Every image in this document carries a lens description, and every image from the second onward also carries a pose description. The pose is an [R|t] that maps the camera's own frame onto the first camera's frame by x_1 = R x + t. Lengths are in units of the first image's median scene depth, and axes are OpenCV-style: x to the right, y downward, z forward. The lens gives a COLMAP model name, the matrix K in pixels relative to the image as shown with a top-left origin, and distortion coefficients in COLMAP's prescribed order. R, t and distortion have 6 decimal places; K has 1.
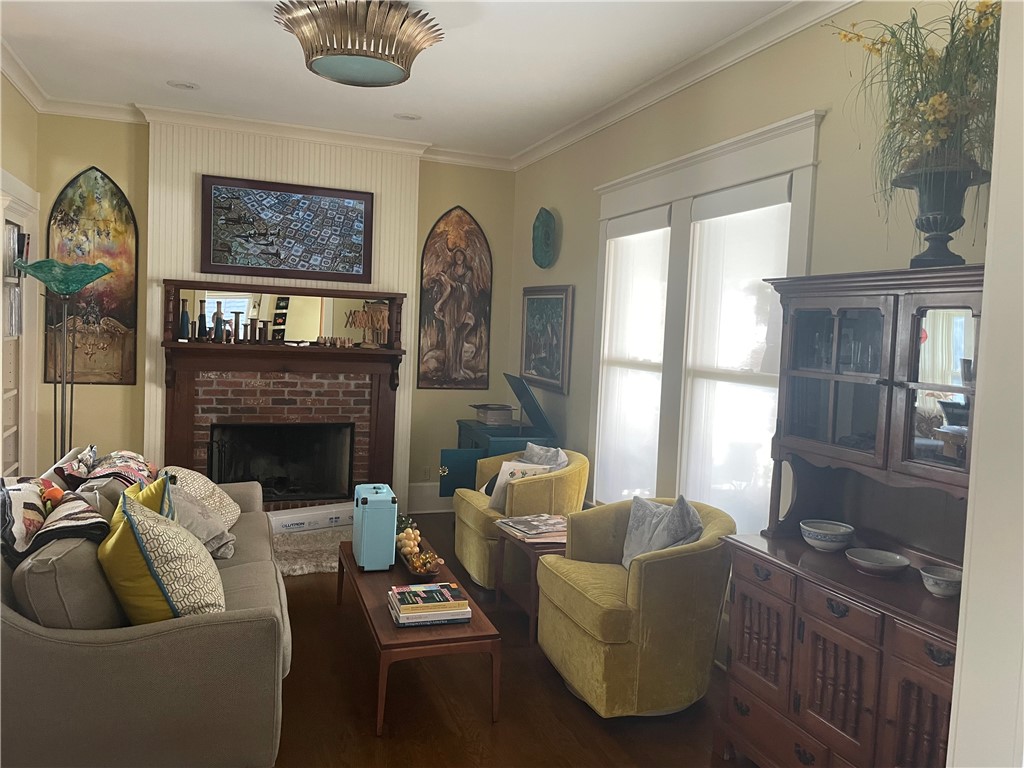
lens RADIAL K [[785.1, 0, 513.0], [0, 785.1, 379.3], [0, 0, 1]] dist [0.084306, -0.110579]
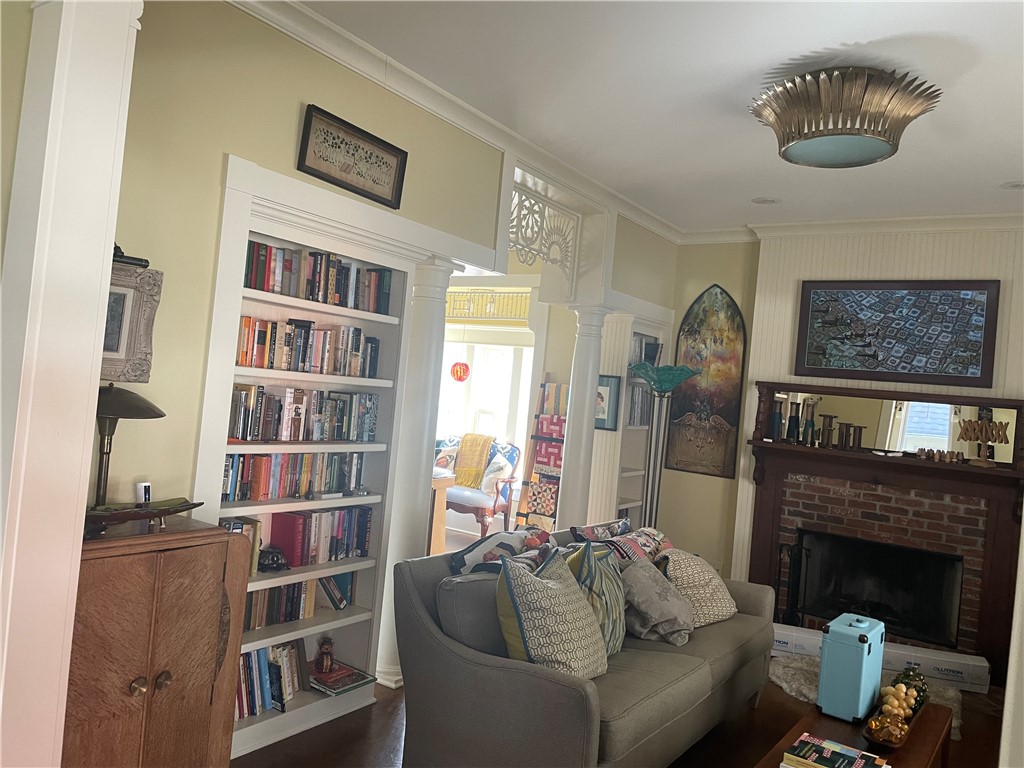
lens RADIAL K [[785.1, 0, 513.0], [0, 785.1, 379.3], [0, 0, 1]] dist [0.084306, -0.110579]
pose [[0.577889, 0.001884, -0.816113, 0.222211], [-0.121430, 0.989065, -0.083701, -0.000660], [0.807031, 0.147470, 0.571798, 0.128520]]
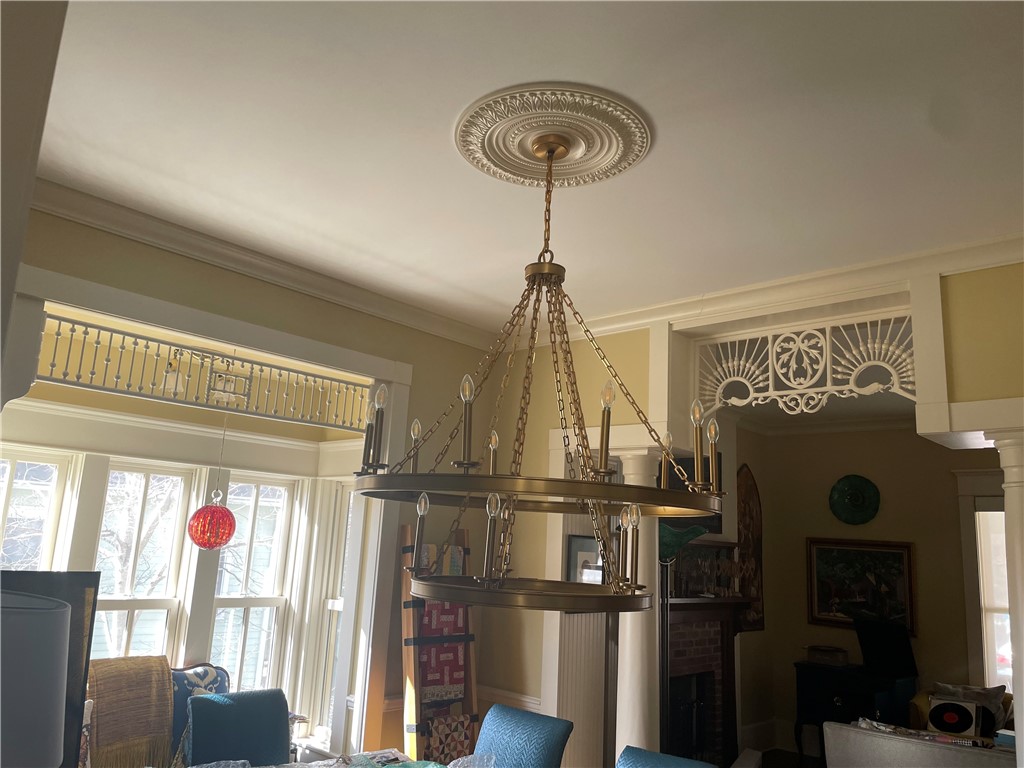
lens RADIAL K [[785.1, 0, 513.0], [0, 785.1, 379.3], [0, 0, 1]] dist [0.084306, -0.110579]
pose [[0.886537, 0.098011, 0.452157, -1.016281], [0.017329, 0.969583, -0.244147, -0.070614], [-0.462333, 0.224281, 0.857873, 0.150704]]
